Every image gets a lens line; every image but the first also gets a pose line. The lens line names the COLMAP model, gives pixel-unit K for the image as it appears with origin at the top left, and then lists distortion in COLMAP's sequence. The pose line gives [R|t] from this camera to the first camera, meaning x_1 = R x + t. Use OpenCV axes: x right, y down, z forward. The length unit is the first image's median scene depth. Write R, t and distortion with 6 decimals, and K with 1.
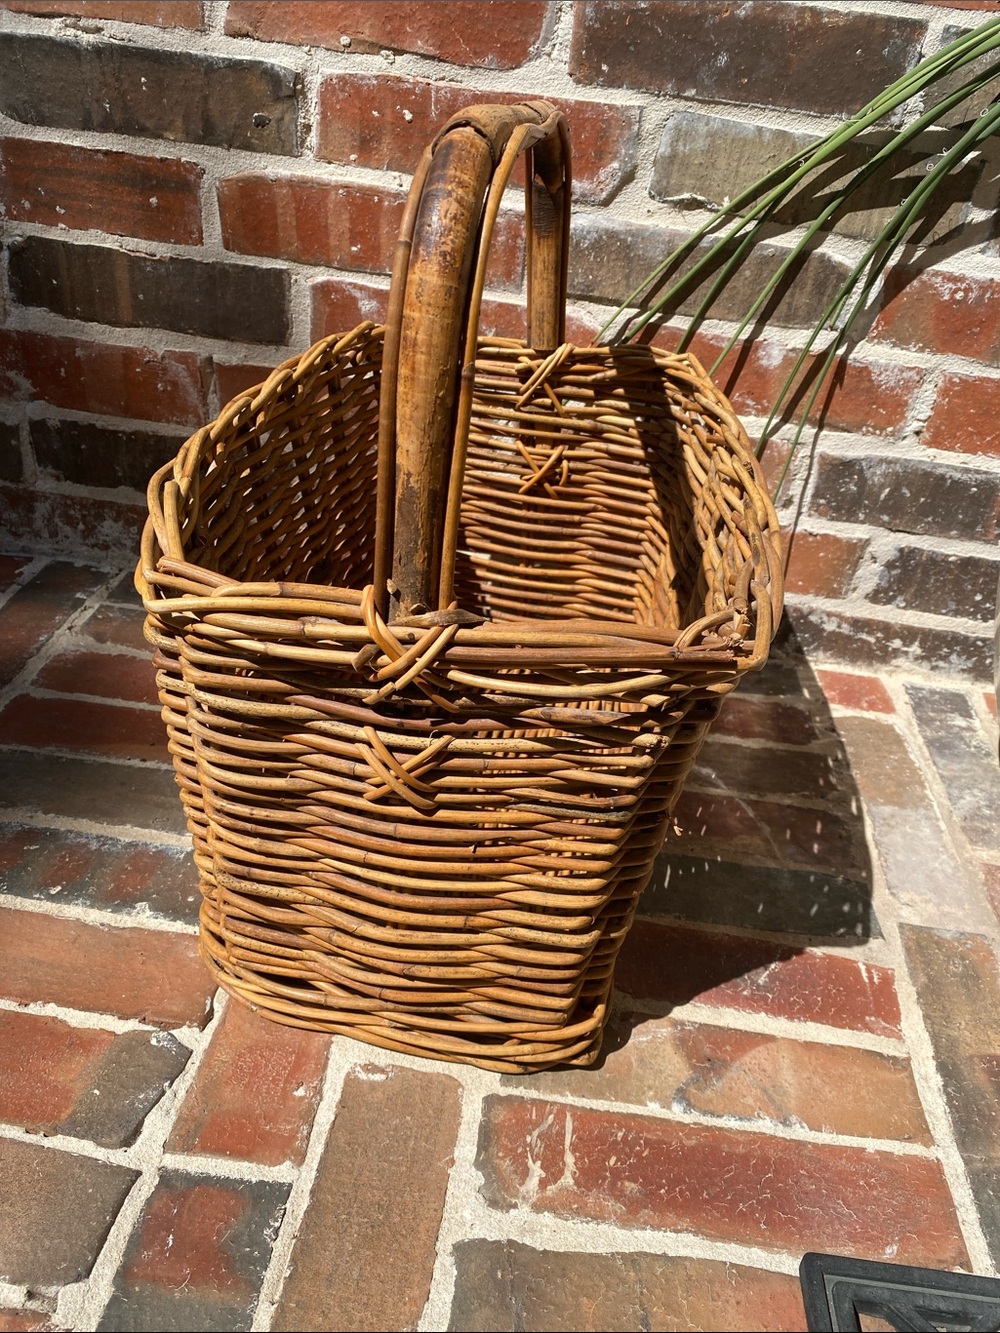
lens RADIAL K [[1045.1, 0, 508.3], [0, 1045.1, 681.5], [0, 0, 1]] dist [-0.011118, 0.013534]
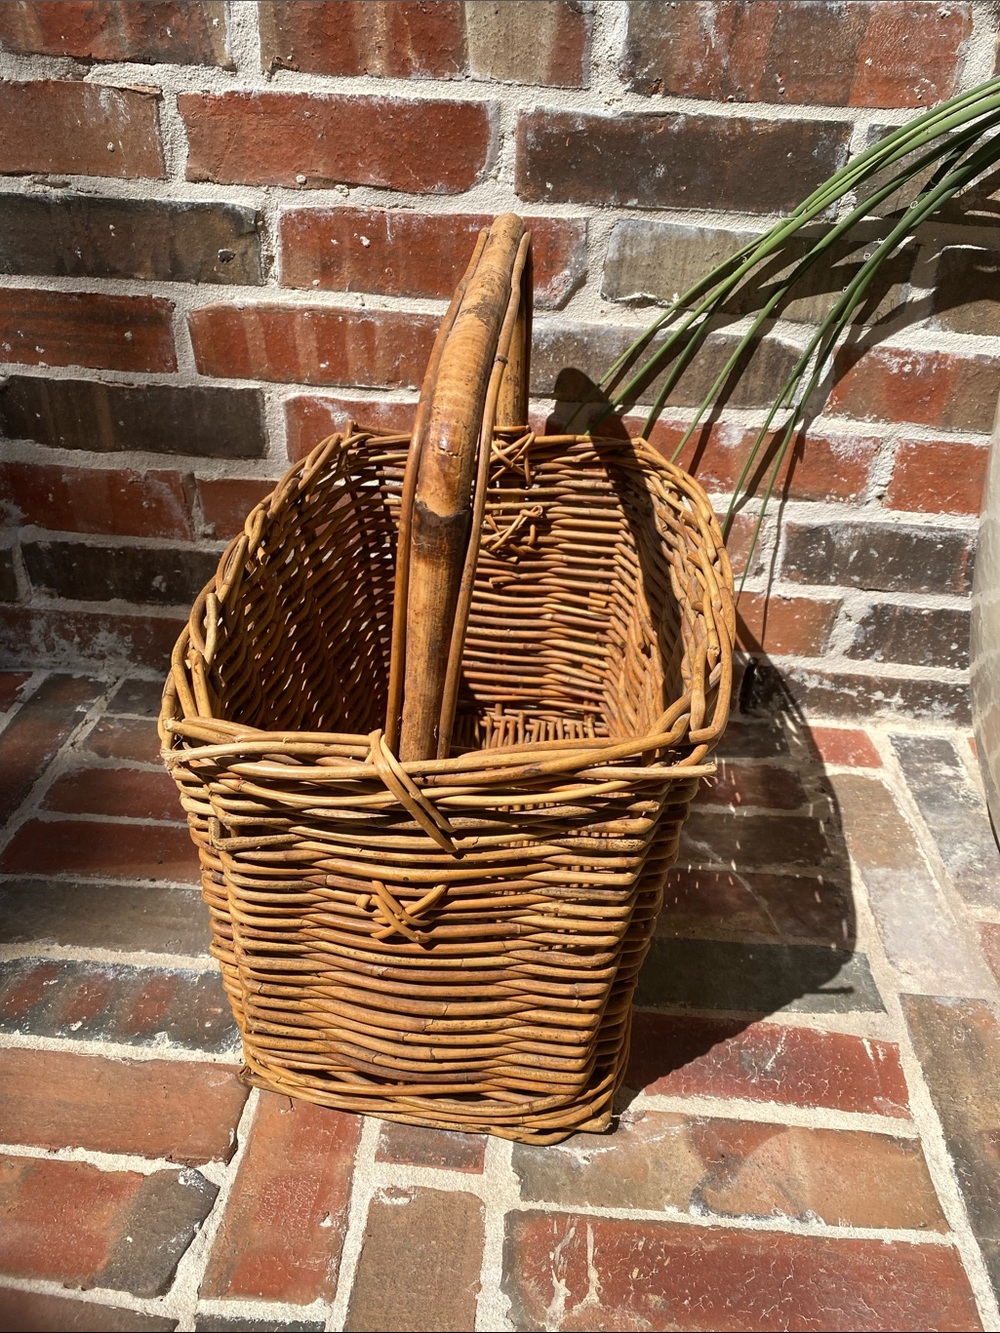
lens RADIAL K [[1045.3, 0, 495.4], [0, 1045.3, 660.3], [0, 0, 1]] dist [-0.005219, 0.011528]
pose [[0.997213, -0.074287, -0.006937, 0.009830], [0.073993, 0.996614, -0.035851, -0.075195], [0.009577, 0.035237, 0.999333, -0.031741]]
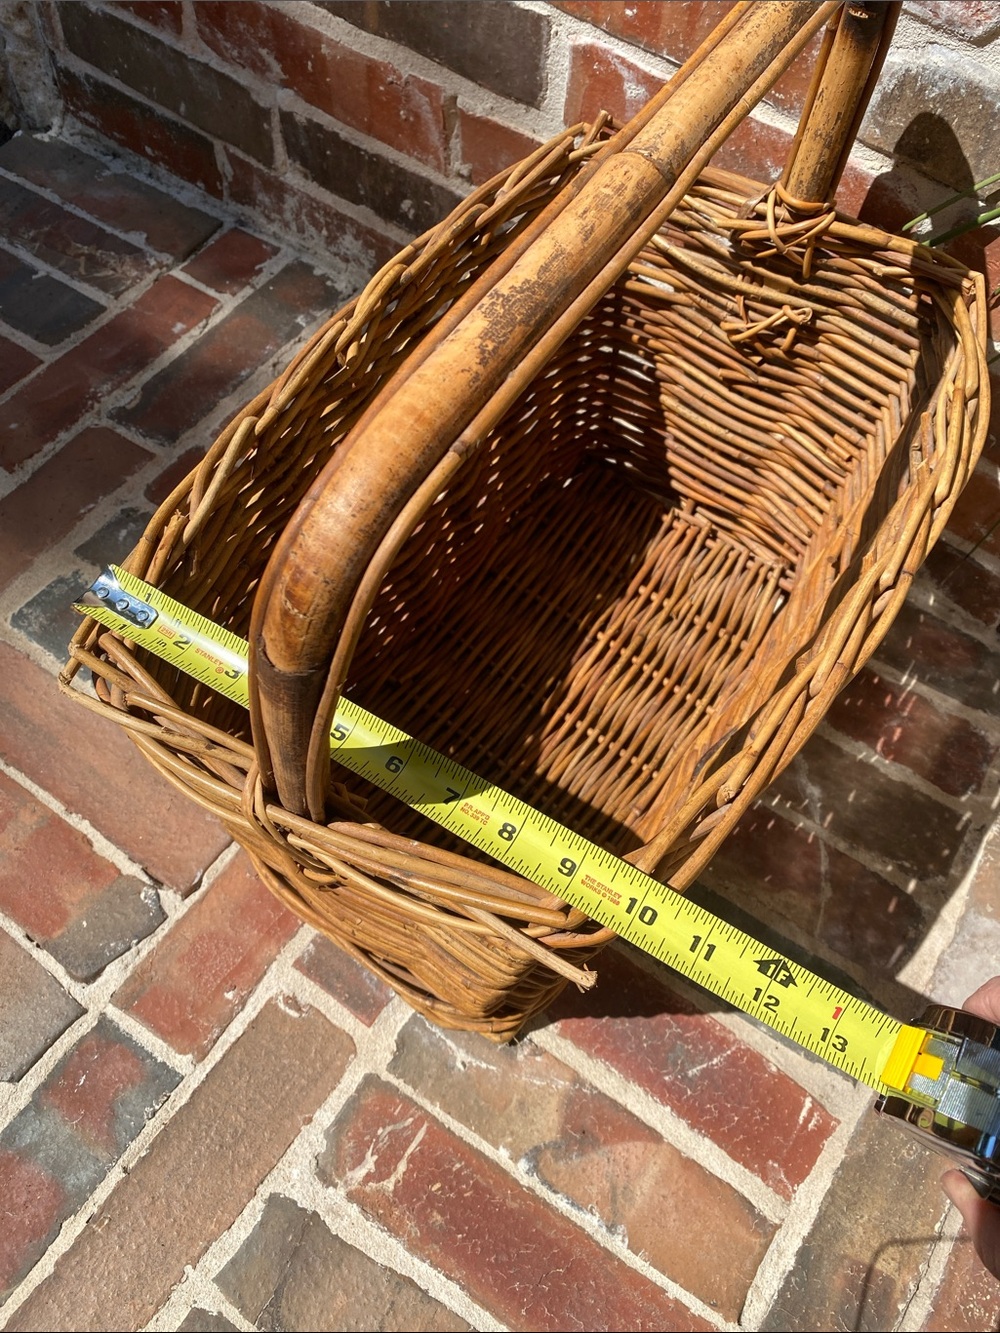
lens RADIAL K [[1042.9, 0, 504.6], [0, 1042.9, 670.7], [0, 0, 1]] dist [-0.009119, 0.009616]
pose [[0.879449, 0.393697, -0.267529, 0.162219], [-0.236972, 0.849575, 0.471240, -0.363351], [0.412812, -0.351034, 0.840453, 0.193824]]
